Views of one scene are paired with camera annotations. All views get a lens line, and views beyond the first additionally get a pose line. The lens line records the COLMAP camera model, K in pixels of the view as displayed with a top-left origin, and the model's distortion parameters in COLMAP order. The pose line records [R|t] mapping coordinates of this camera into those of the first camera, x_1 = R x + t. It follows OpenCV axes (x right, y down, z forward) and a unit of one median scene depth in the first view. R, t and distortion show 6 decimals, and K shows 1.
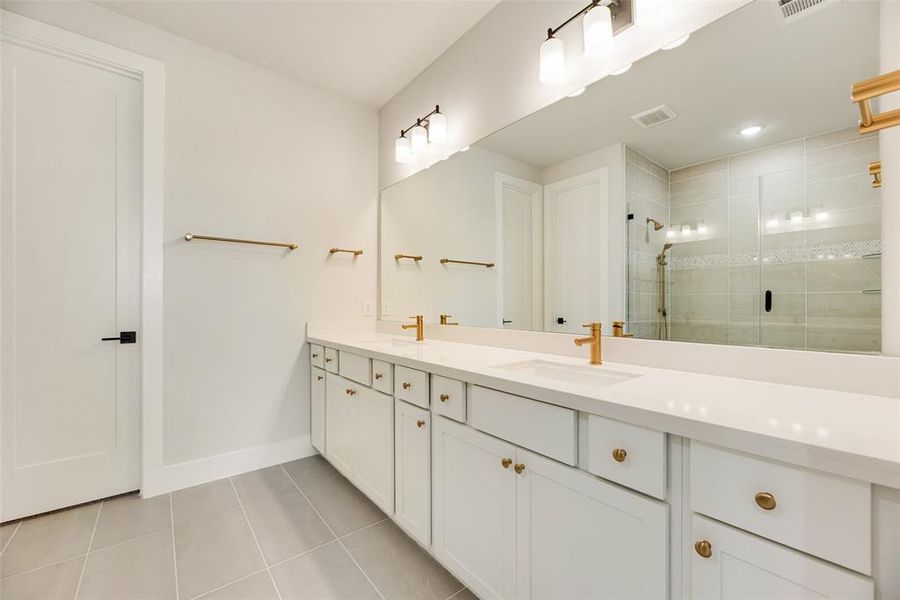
lens RADIAL K [[364.5, 0, 450.2], [0, 364.5, 300.6], [0, 0, 1]] dist [-0.002513, -0.000244]
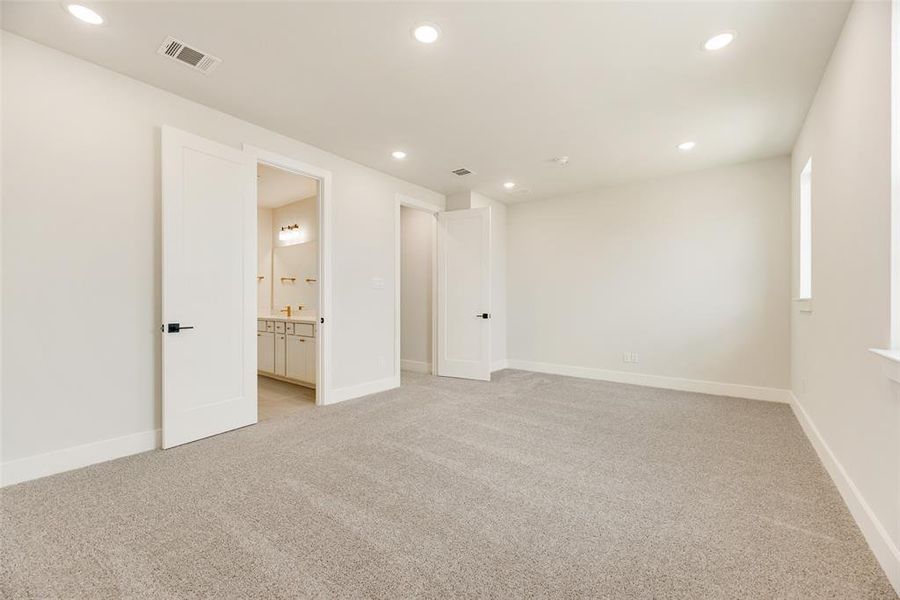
lens RADIAL K [[364.5, 0, 454.2], [0, 364.5, 299.7], [0, 0, 1]] dist [-0.002513, -0.000244]
pose [[0.971468, 0.000040, 0.237172, 0.391008], [-0.000529, 0.999998, 0.001997, -0.009591], [-0.237171, -0.002066, 0.971466, -1.551704]]
